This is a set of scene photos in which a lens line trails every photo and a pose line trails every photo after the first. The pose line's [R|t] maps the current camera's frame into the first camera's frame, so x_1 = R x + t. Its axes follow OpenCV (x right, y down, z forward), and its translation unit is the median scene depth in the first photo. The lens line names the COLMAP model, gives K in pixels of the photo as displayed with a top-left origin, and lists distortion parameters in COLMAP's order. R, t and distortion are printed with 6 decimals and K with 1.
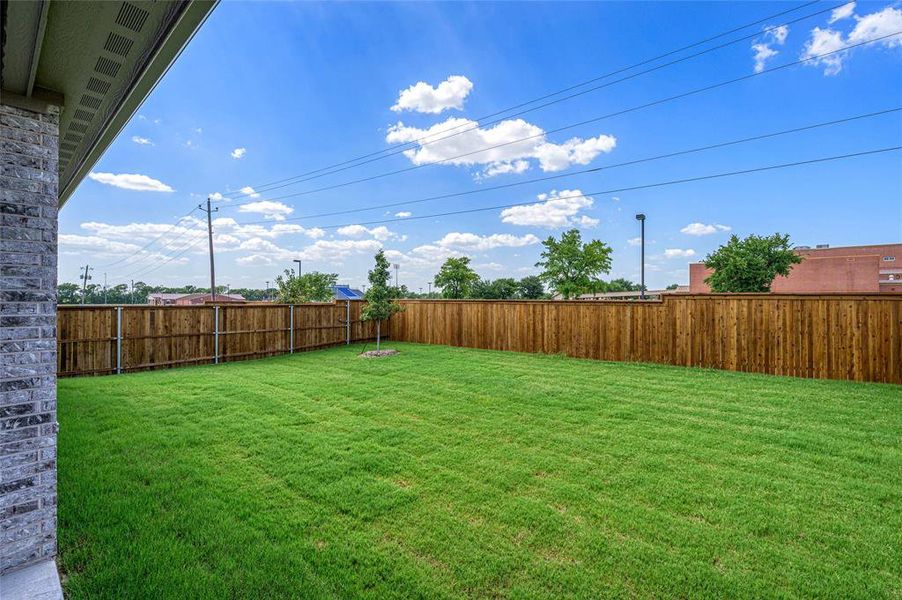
lens RADIAL K [[388.5, 0, 465.7], [0, 388.5, 292.9], [0, 0, 1]] dist [0.002951, -0.000723]
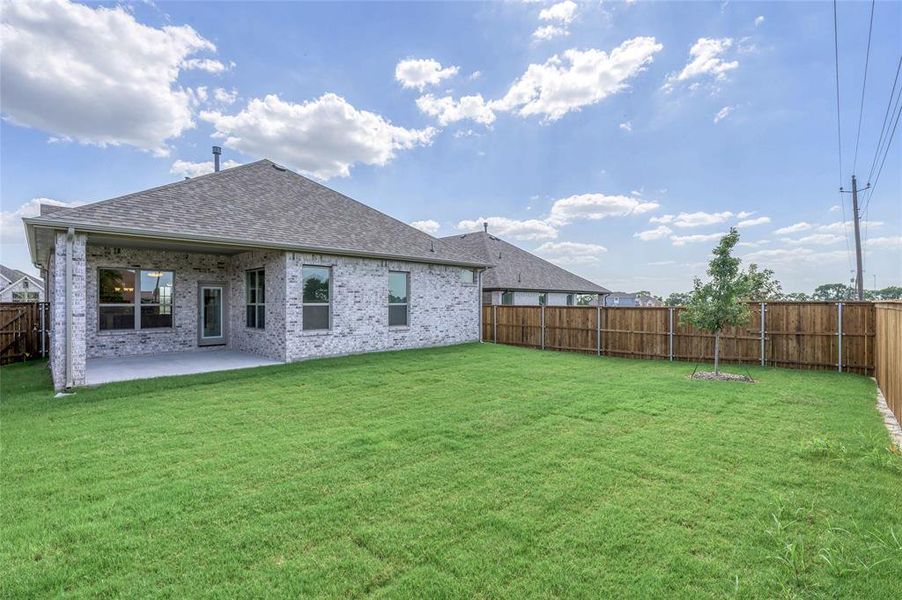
lens RADIAL K [[388.5, 0, 442.1], [0, 388.5, 301.6], [0, 0, 1]] dist [0.002951, -0.000723]
pose [[-0.104535, -0.002197, -0.994519, 0.573296], [0.013588, 0.999901, -0.003638, 0.015044], [0.994428, -0.013894, -0.104495, 0.637083]]
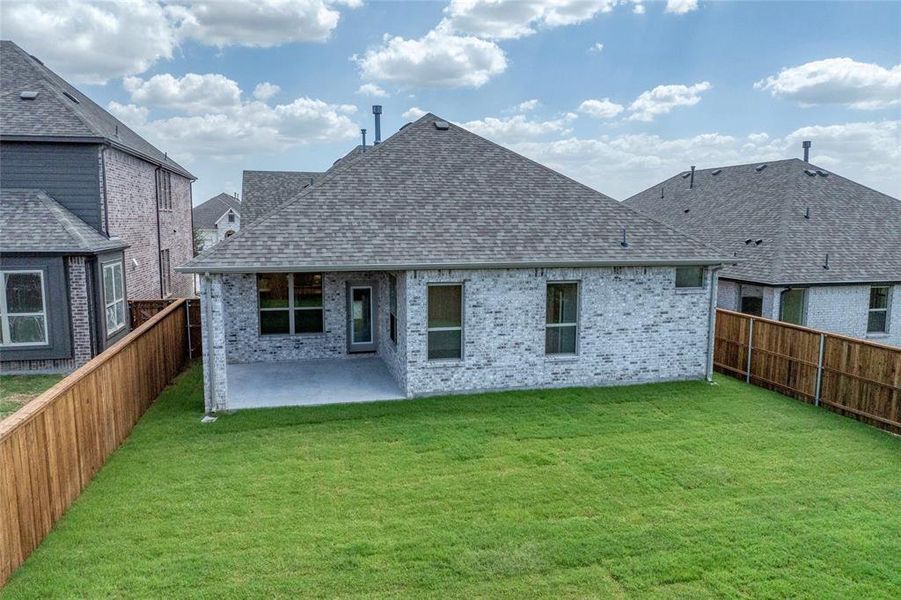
lens RADIAL K [[602.1, 0, 458.3], [0, 602.1, 300.5], [0, 0, 1]] dist [-0.020672, -0.010099]
pose [[-0.589096, 0.092659, -0.802733, 0.601996], [0.004586, 0.993771, 0.111345, -0.167675], [0.808050, 0.061912, -0.585851, 0.939708]]
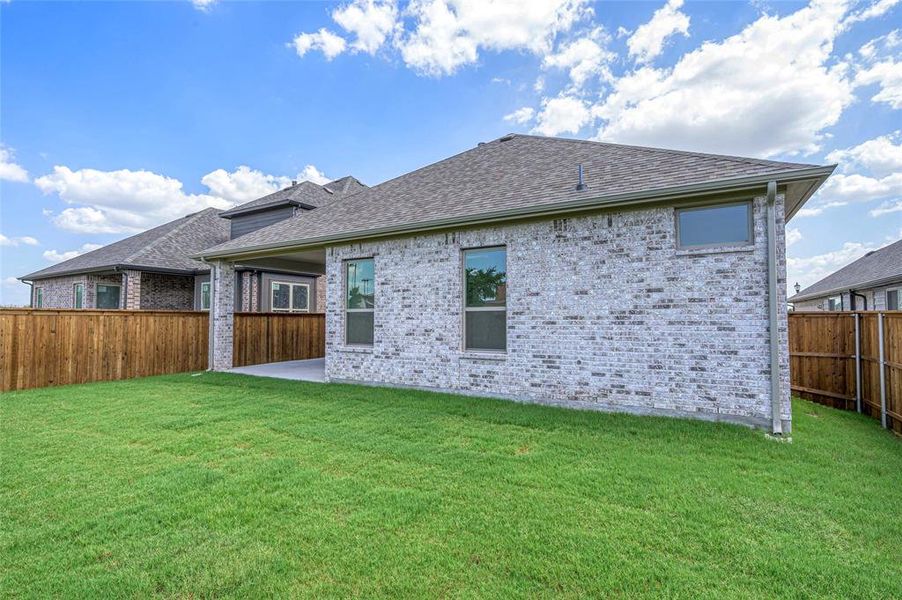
lens RADIAL K [[438.4, 0, 458.9], [0, 438.4, 305.3], [0, 0, 1]] dist [0.009090, 0.001684]
pose [[-0.985130, -0.008730, -0.171589, -0.335928], [-0.000267, 0.998785, -0.049282, 0.042470], [0.171811, -0.048503, -0.983935, 1.026740]]
